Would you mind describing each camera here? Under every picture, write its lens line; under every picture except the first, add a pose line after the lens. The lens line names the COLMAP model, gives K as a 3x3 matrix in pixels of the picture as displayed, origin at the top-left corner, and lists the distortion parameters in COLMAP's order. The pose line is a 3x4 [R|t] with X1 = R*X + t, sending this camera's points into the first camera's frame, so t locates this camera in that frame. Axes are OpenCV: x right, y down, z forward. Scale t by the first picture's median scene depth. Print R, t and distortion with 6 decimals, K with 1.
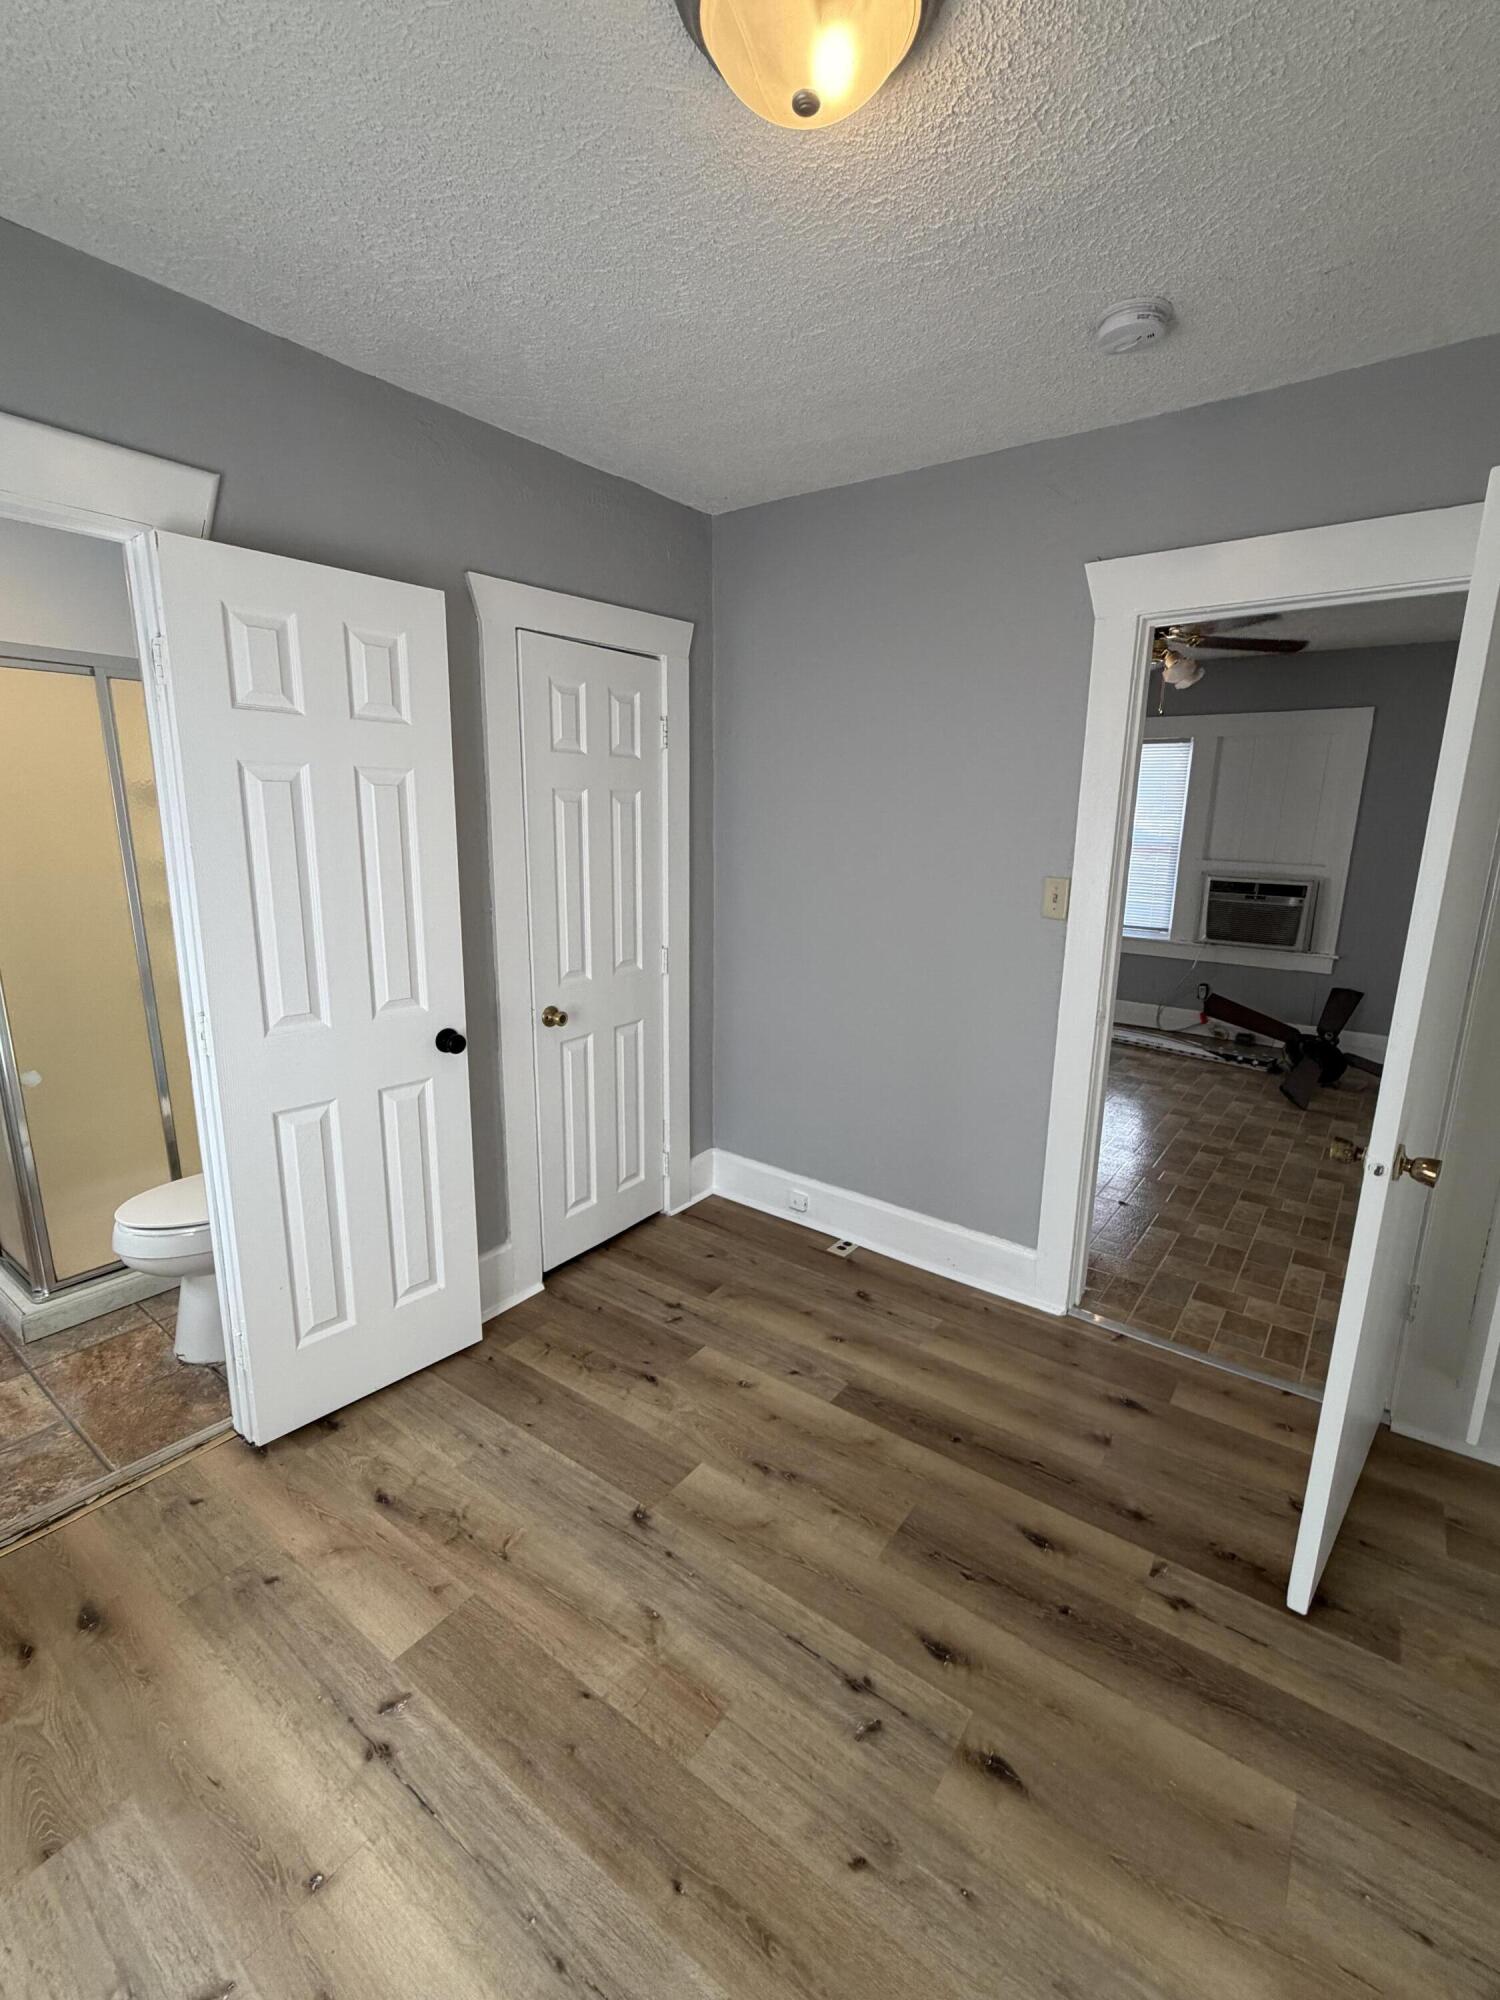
lens RADIAL K [[872.2, 0, 750.0], [0, 872.2, 1000.0], [0, 0, 1]] dist [0.002045, -0.000608]
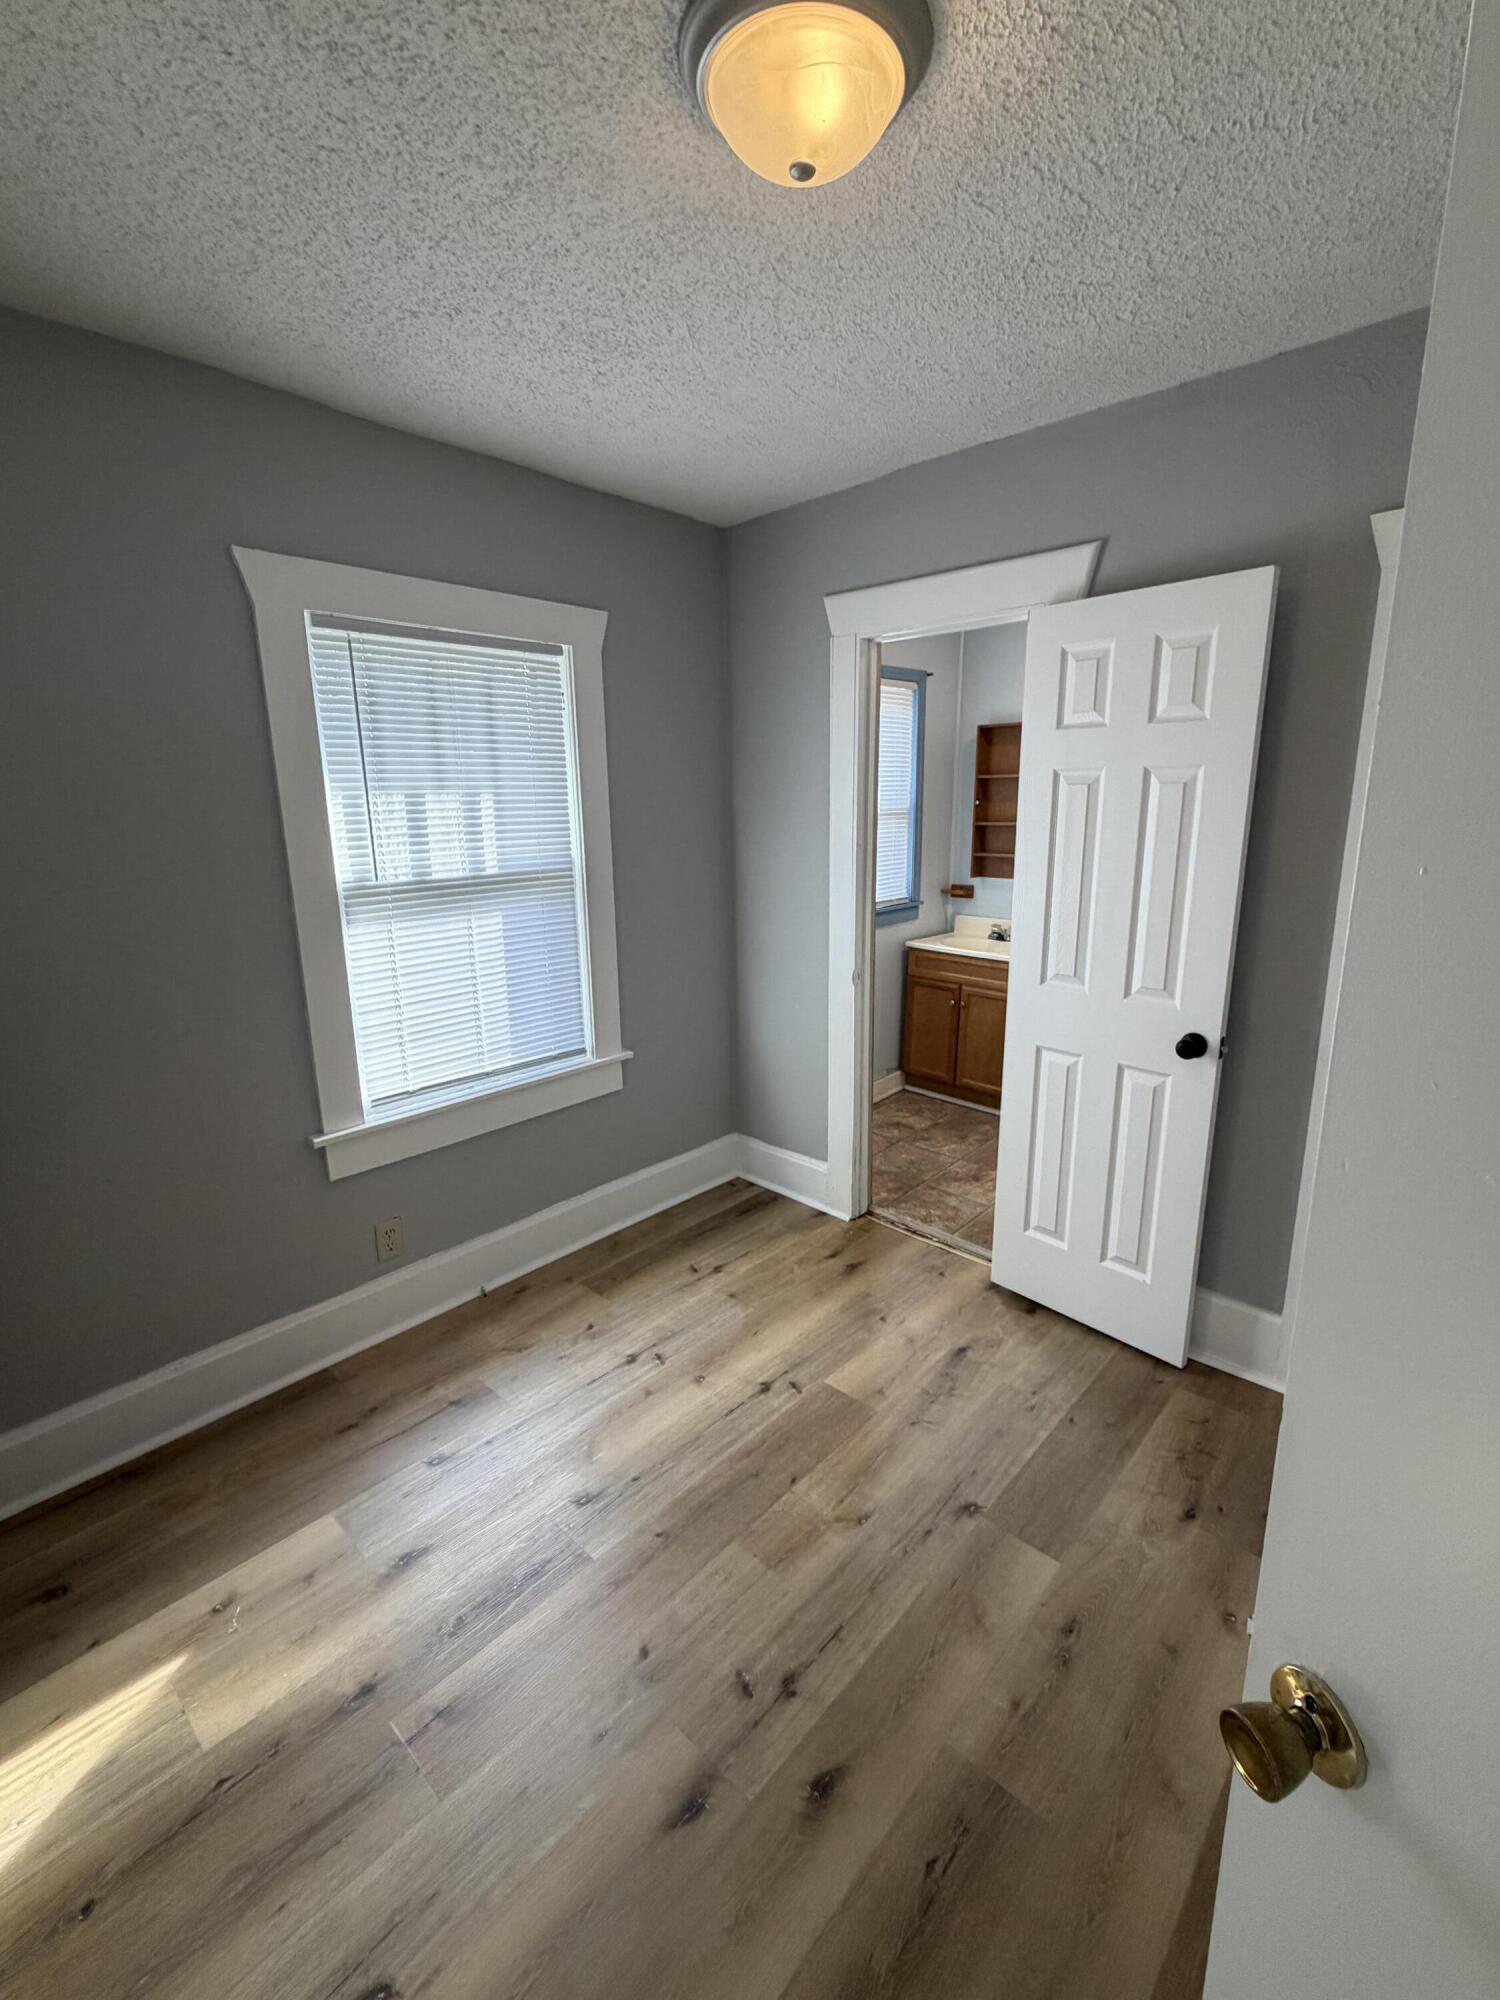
lens RADIAL K [[869.9, 0, 750.0], [0, 869.9, 1000.0], [0, 0, 1]] dist [0.000713, -0.000300]
pose [[-0.107058, 0.215633, -0.970588, 0.821459], [-0.199407, 0.951707, 0.233434, -0.167744], [0.974051, 0.218533, -0.058889, 0.744156]]
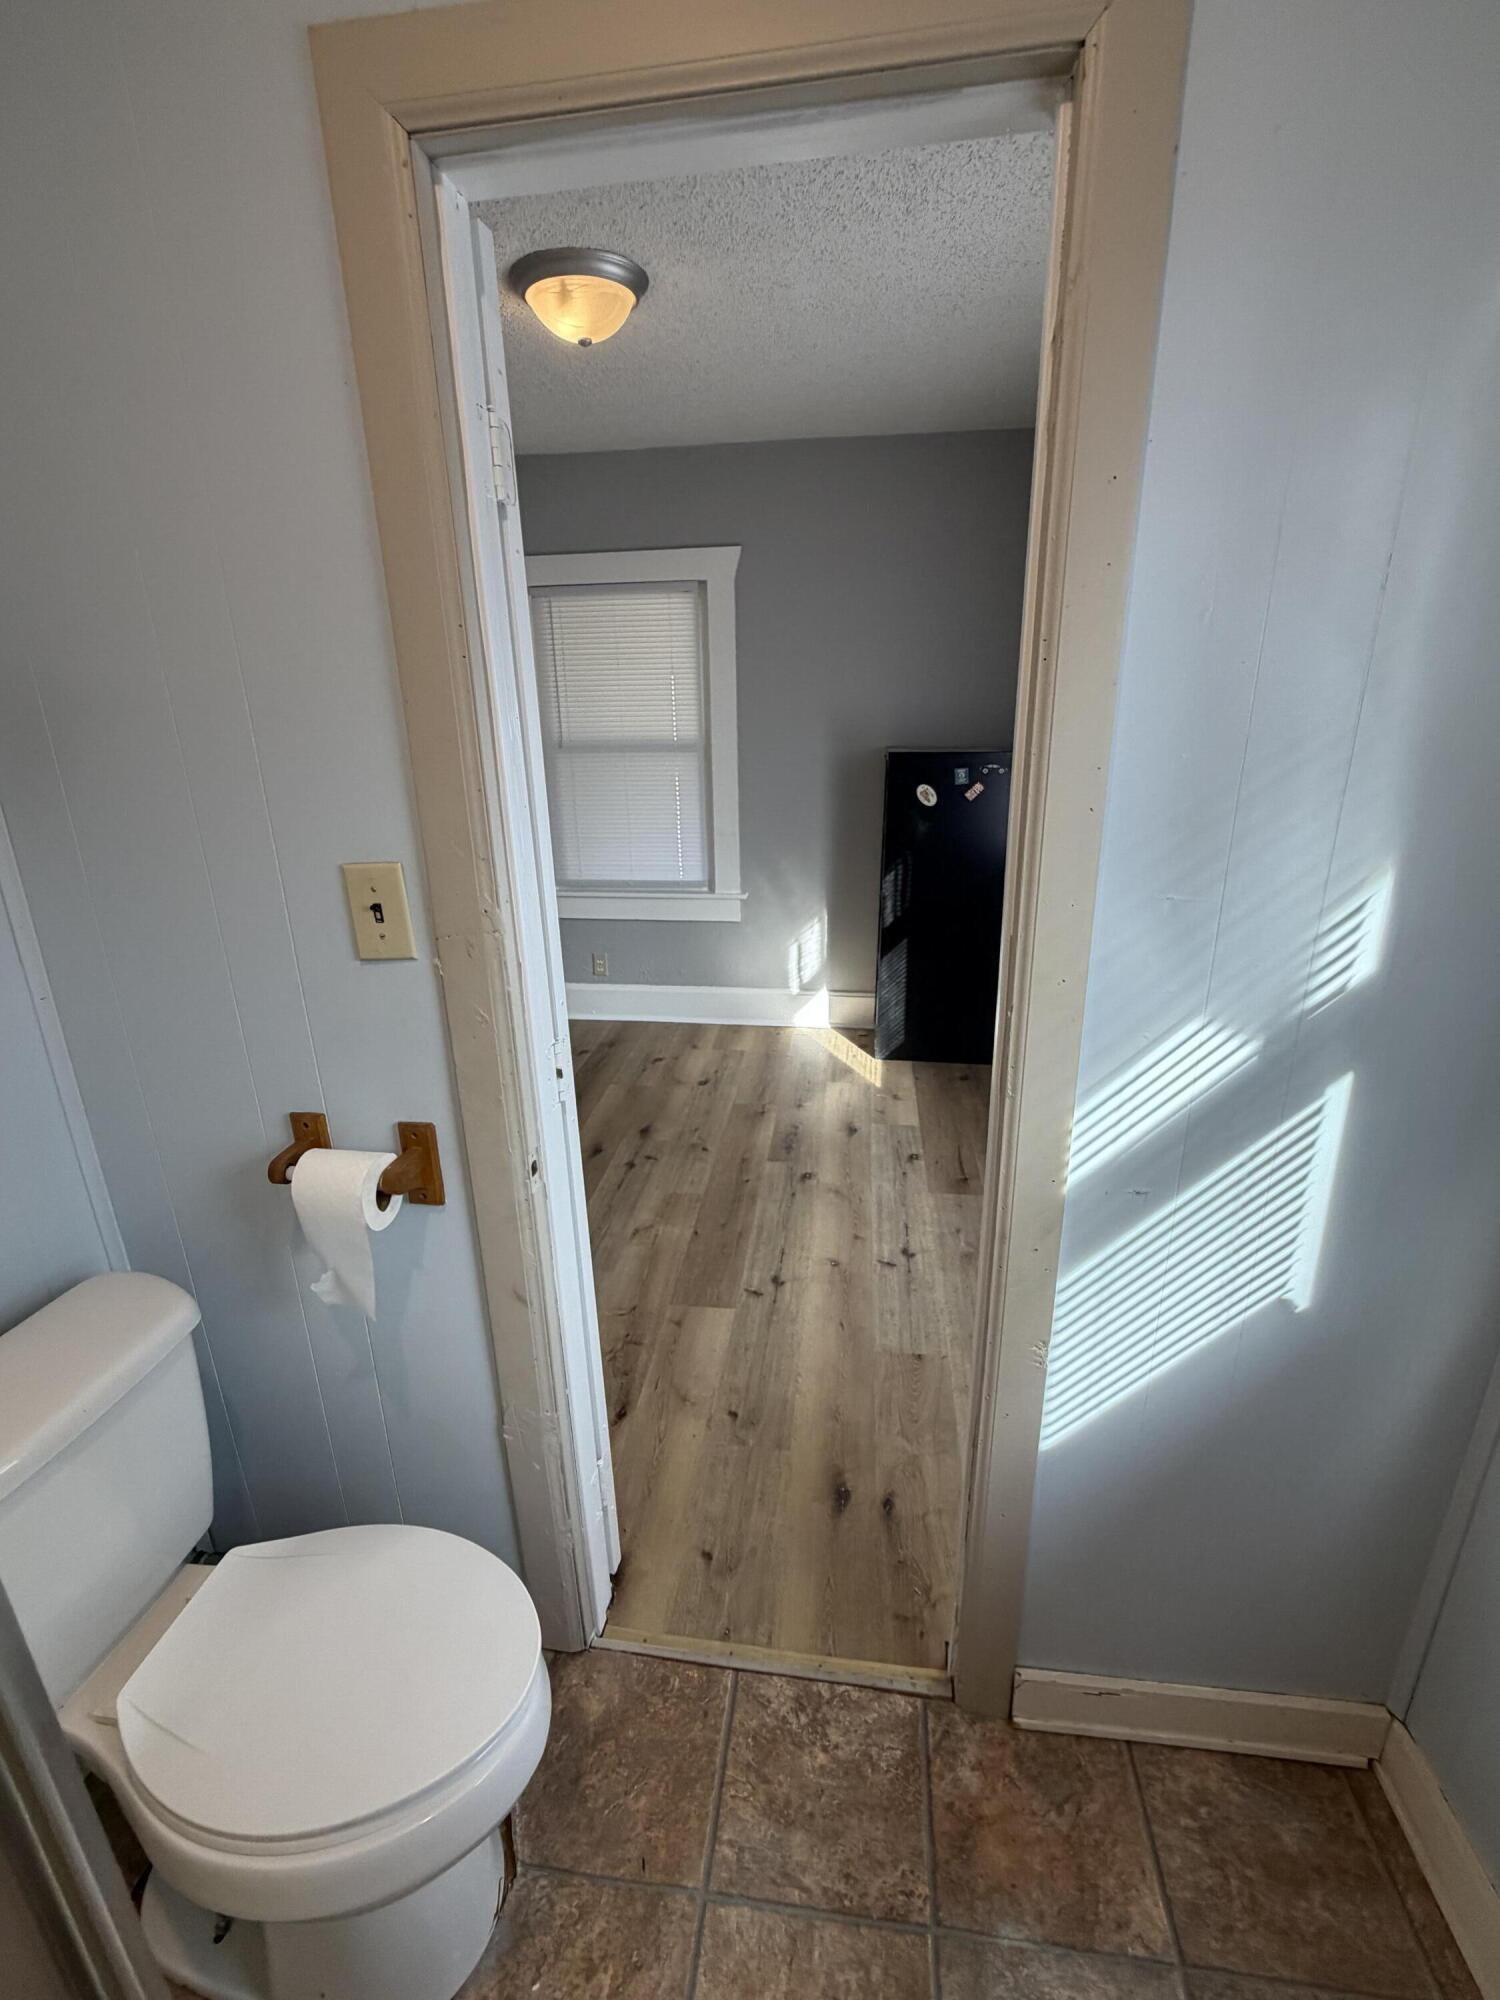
lens RADIAL K [[872.2, 0, 750.0], [0, 872.2, 1000.0], [0, 0, 1]] dist [0.002045, -0.000608]
pose [[-0.486724, -0.285749, 0.825498, -1.337814], [0.199083, 0.883834, 0.423325, -0.281708], [-0.850568, 0.370385, -0.373295, 1.205134]]
